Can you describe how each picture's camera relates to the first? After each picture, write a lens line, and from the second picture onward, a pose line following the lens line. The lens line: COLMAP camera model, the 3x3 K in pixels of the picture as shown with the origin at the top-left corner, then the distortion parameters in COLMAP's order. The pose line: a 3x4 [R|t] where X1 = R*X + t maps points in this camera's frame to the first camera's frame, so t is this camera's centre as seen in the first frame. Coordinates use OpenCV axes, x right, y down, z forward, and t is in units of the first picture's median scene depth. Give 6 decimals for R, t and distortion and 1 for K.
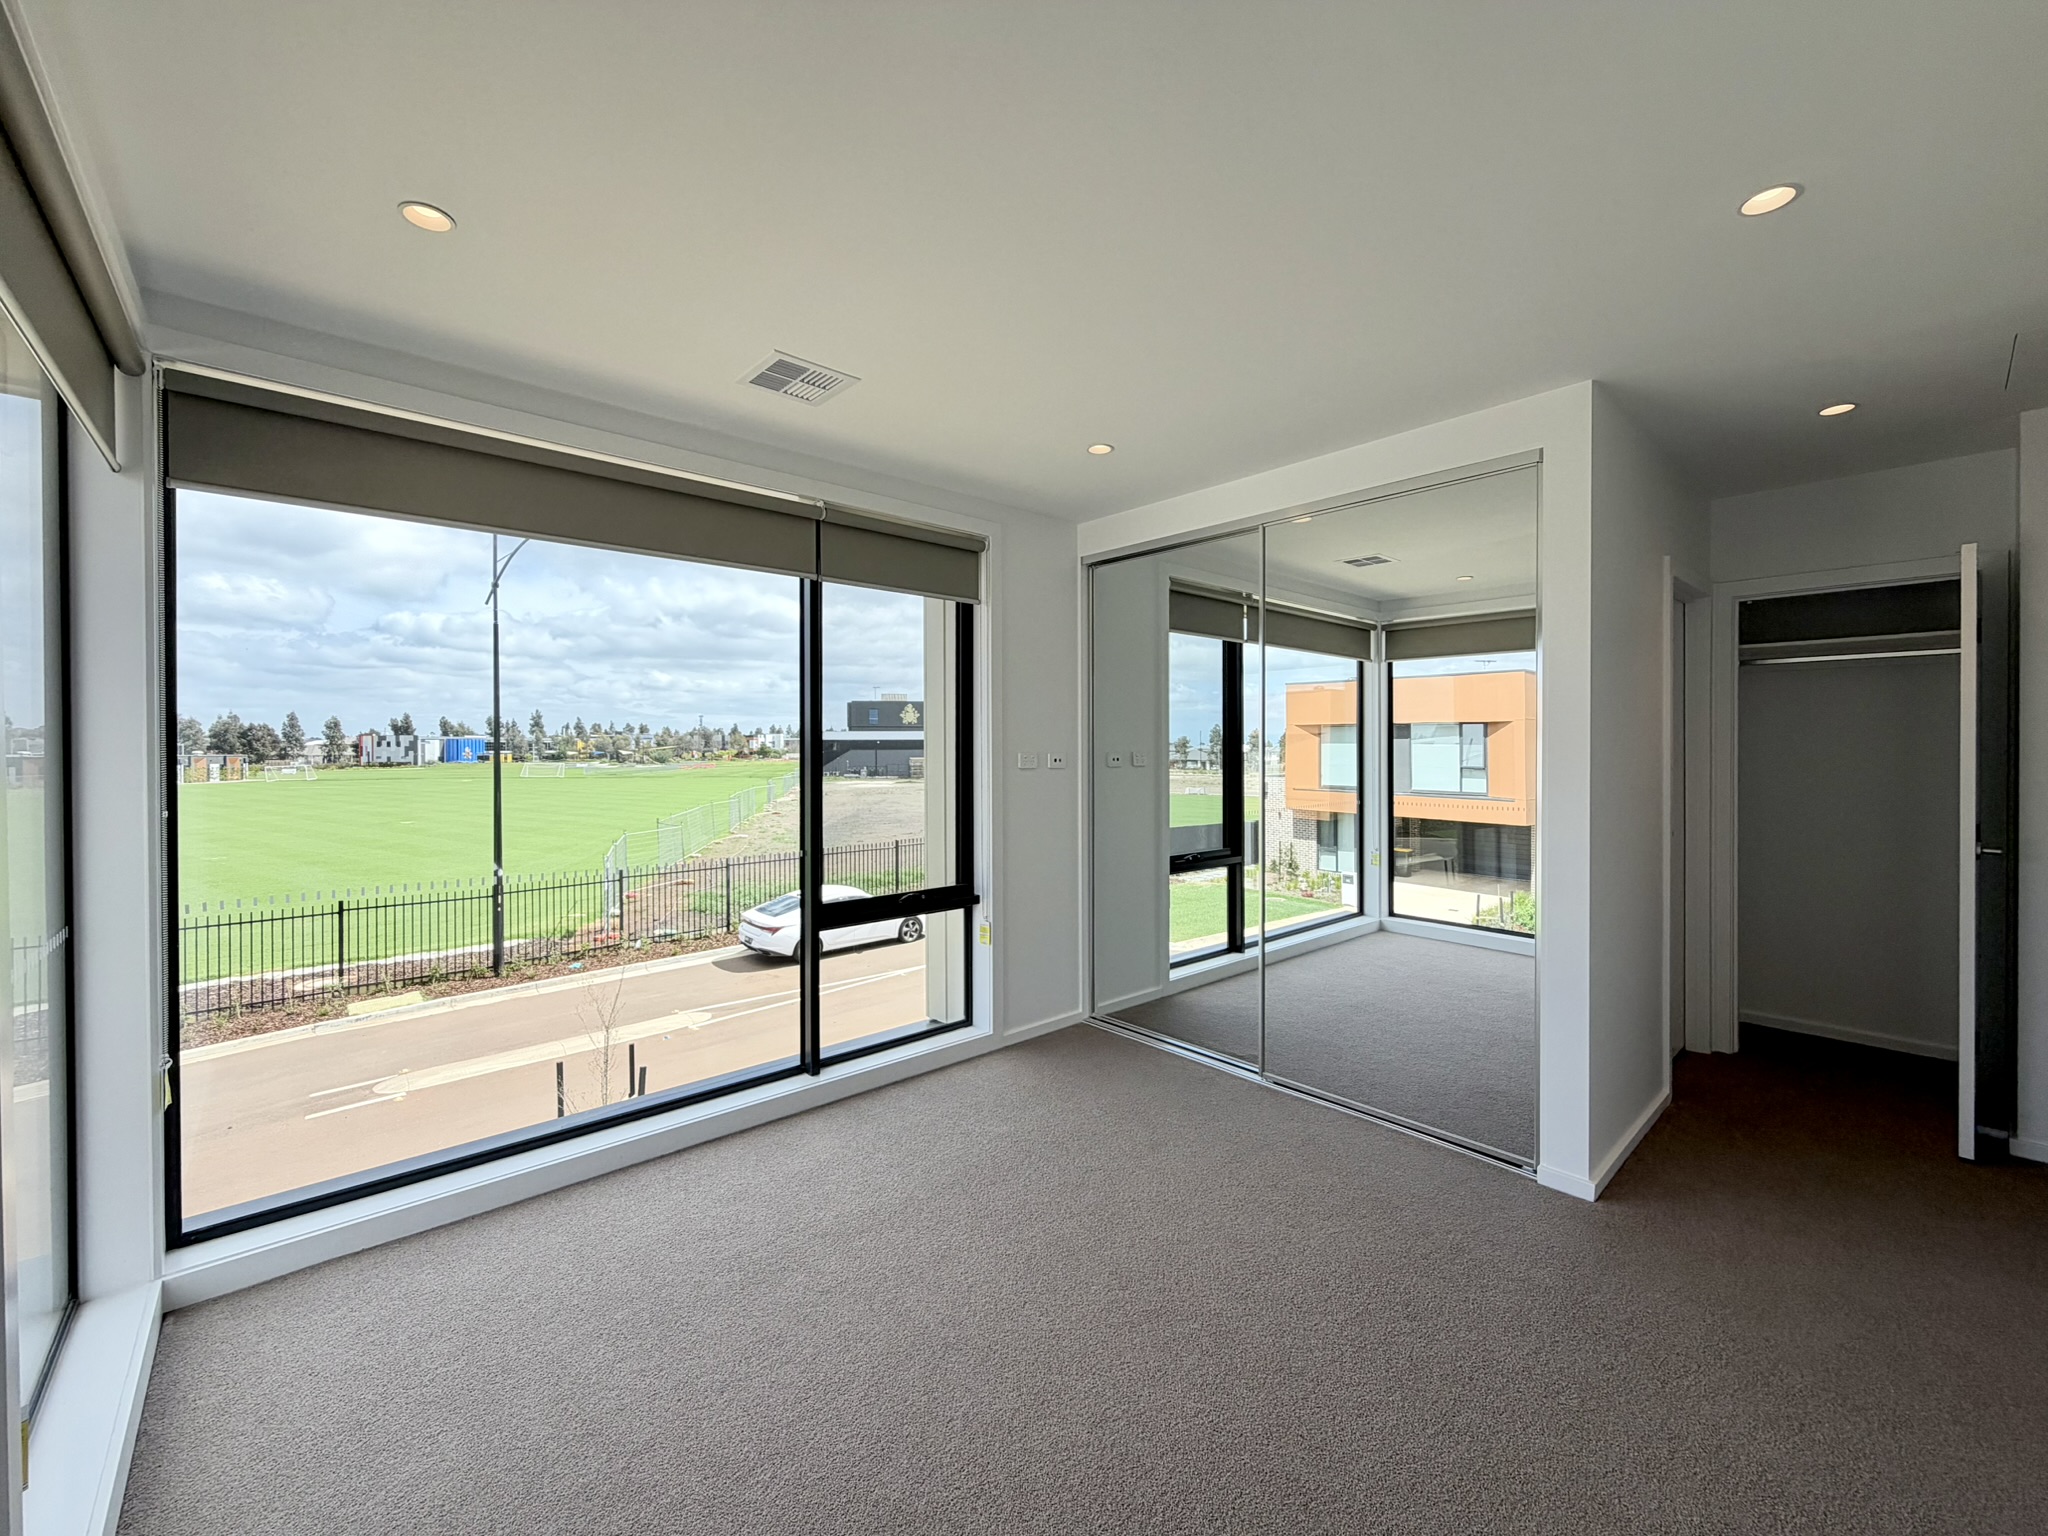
lens RADIAL K [[818.7, 0, 1021.2], [0, 818.7, 766.7], [0, 0, 1]] dist [-0.000704, -0.000148]
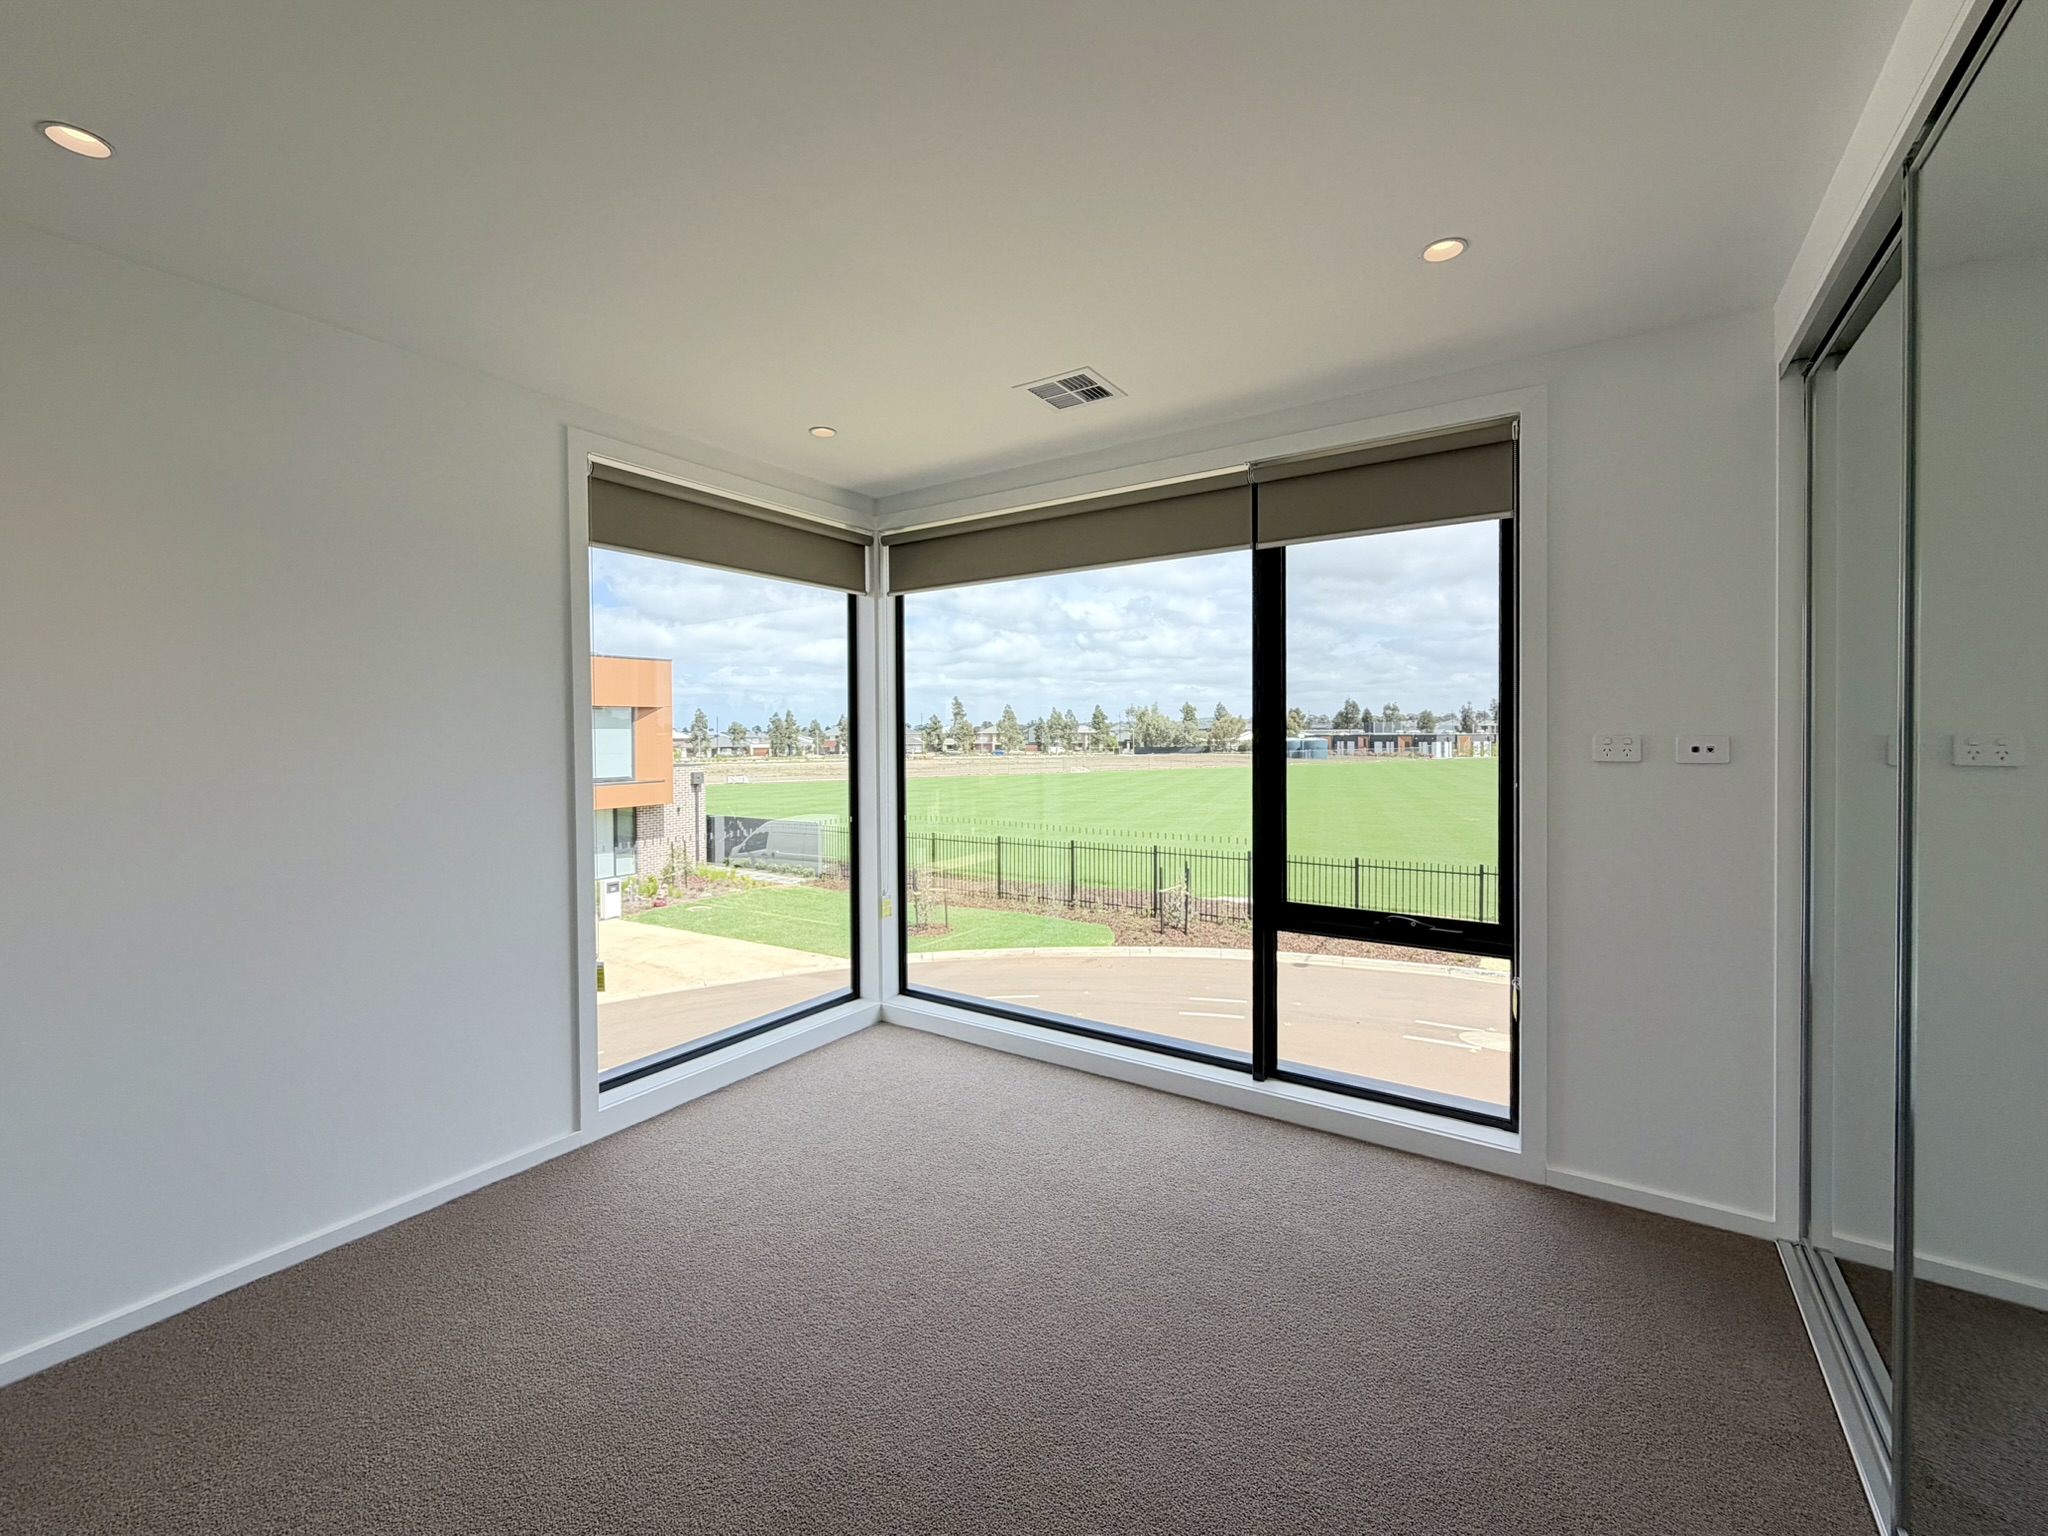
lens RADIAL K [[830.8, 0, 1007.9], [0, 830.8, 757.6], [0, 0, 1]] dist [0.002212, 0.000117]
pose [[0.251061, 0.025617, -0.967632, 0.561358], [-0.011976, 0.999655, 0.023358, -0.007327], [0.967897, 0.005724, 0.251281, 0.472661]]
